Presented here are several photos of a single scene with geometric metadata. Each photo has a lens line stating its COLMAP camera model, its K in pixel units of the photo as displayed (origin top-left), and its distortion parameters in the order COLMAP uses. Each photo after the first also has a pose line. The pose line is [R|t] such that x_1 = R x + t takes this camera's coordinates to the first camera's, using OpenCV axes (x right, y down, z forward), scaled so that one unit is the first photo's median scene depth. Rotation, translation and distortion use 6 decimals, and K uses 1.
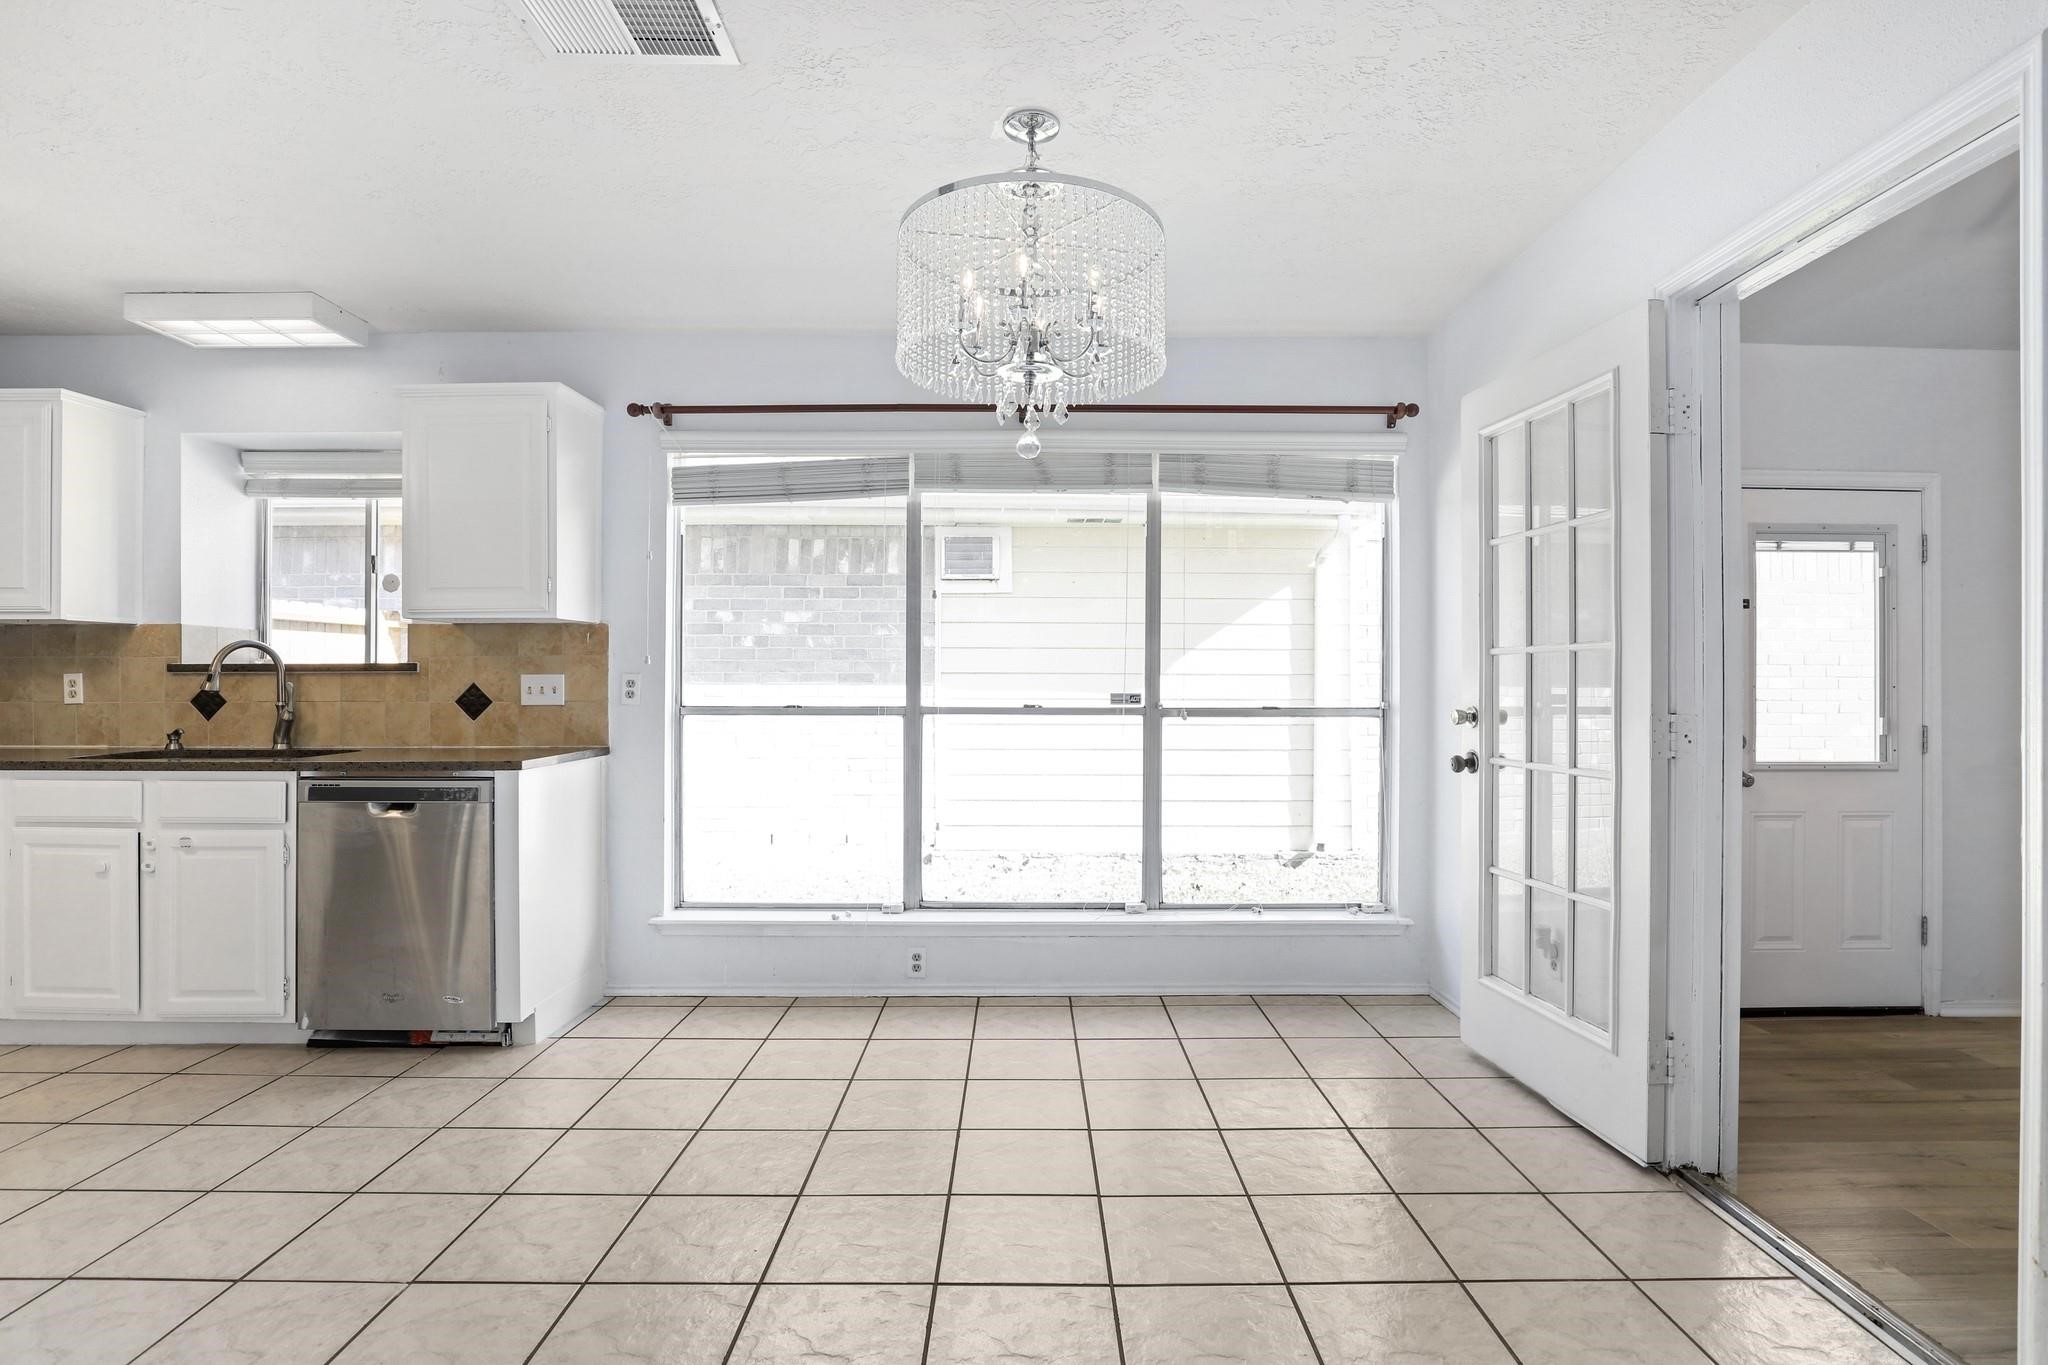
lens RADIAL K [[987.6, 0, 1029.5], [0, 987.6, 680.2], [0, 0, 1]] dist [-0.024051, 0.000552]
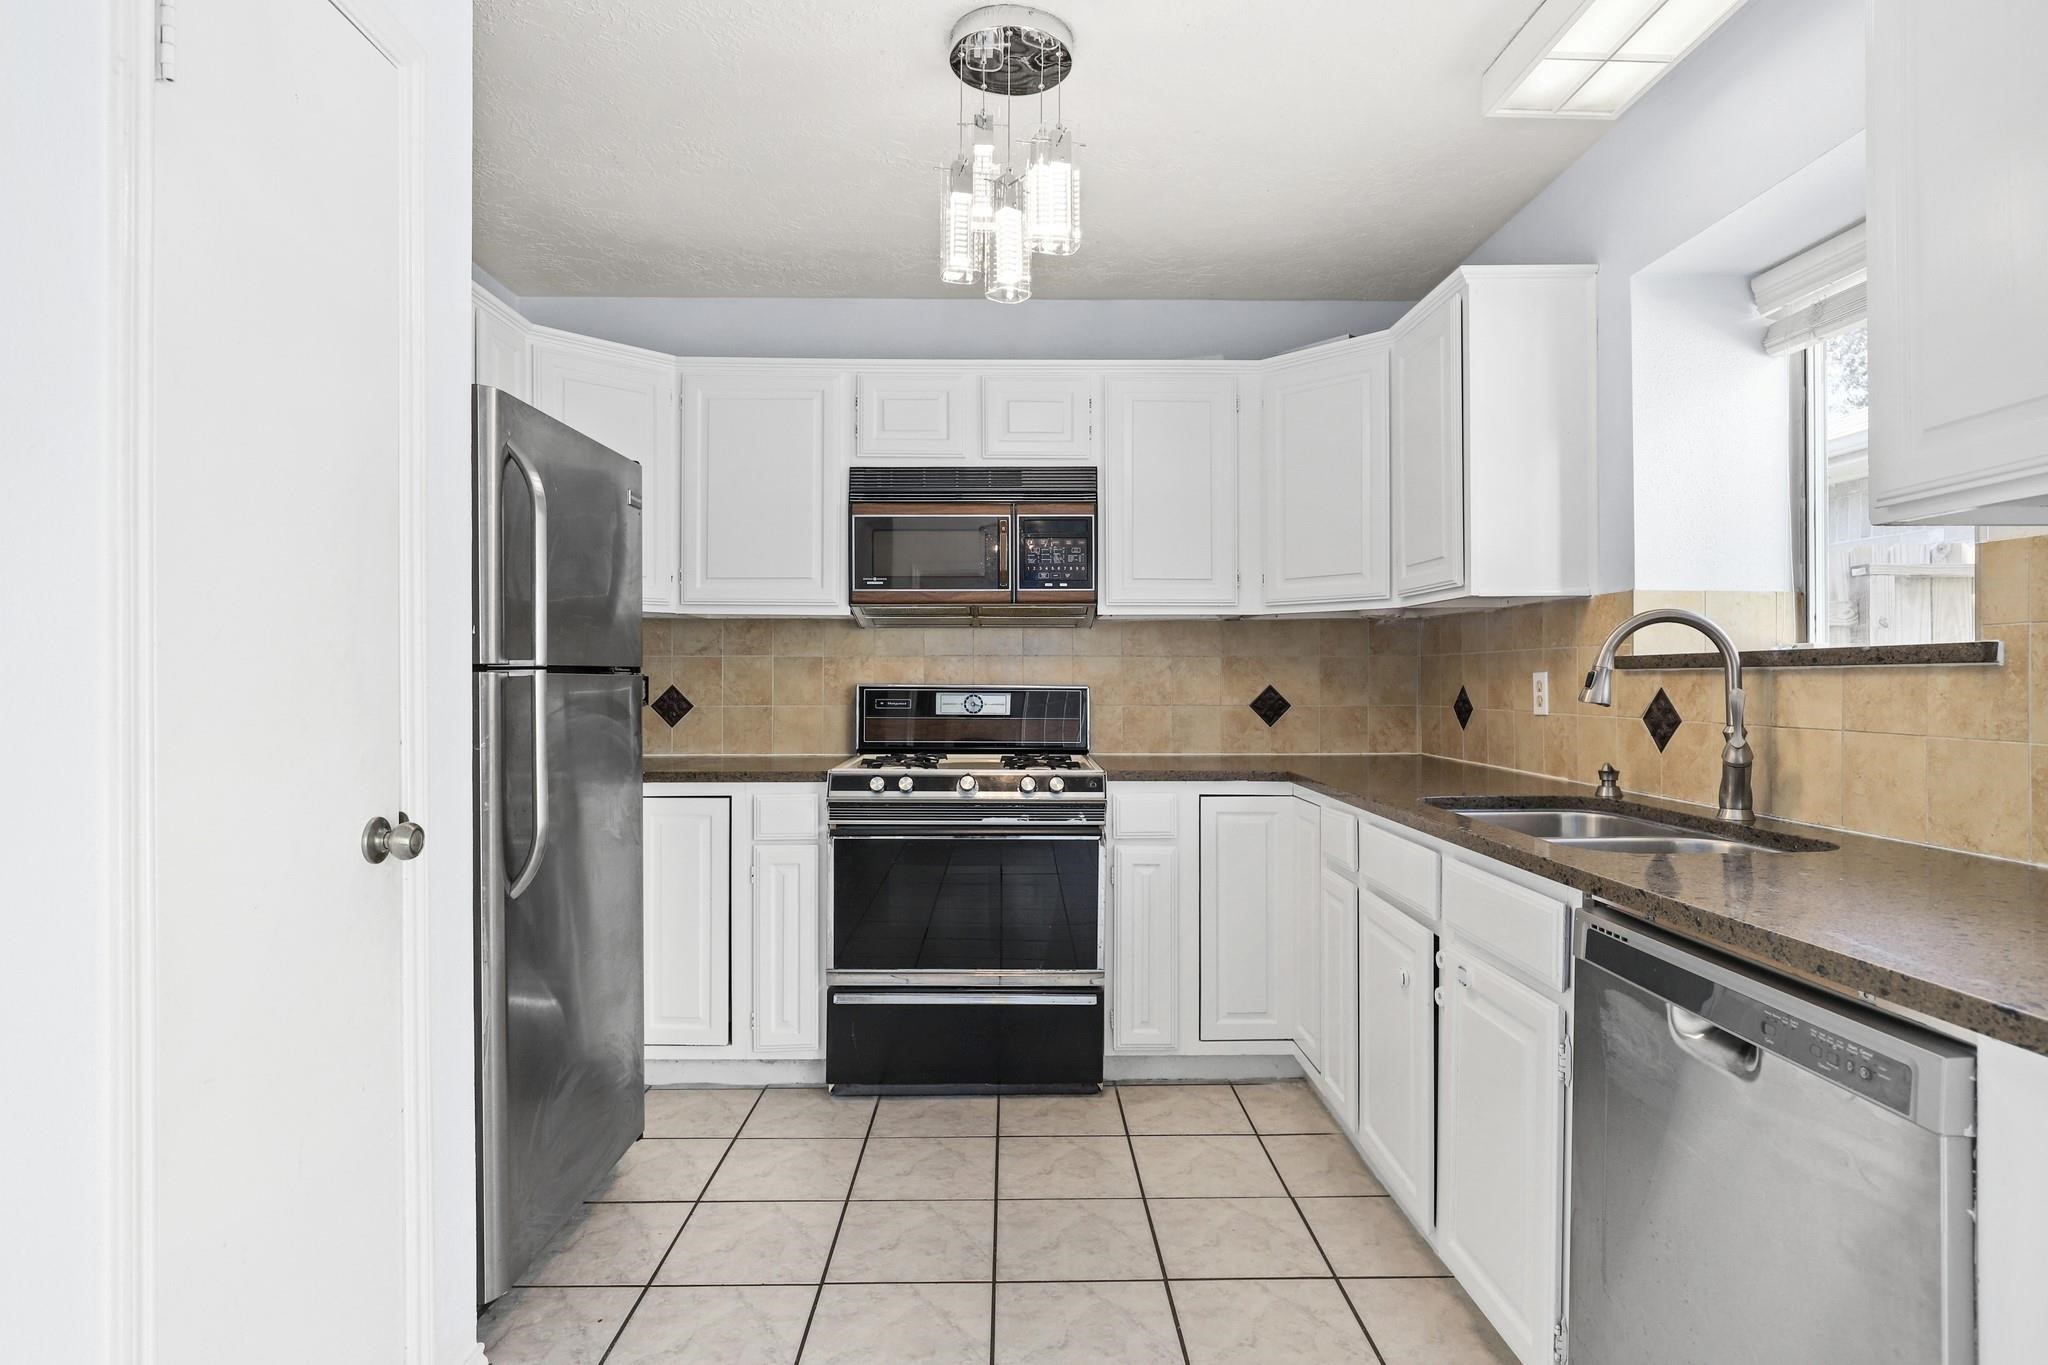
lens RADIAL K [[1077.1, 0, 1027.2], [0, 1077.1, 670.5], [0, 0, 1]] dist [-0.006129, -0.000507]
pose [[0.021596, -0.006387, -0.999746, -0.211456], [0.001711, 0.999978, -0.006351, -0.003800], [0.999765, -0.001573, 0.021606, 0.607179]]
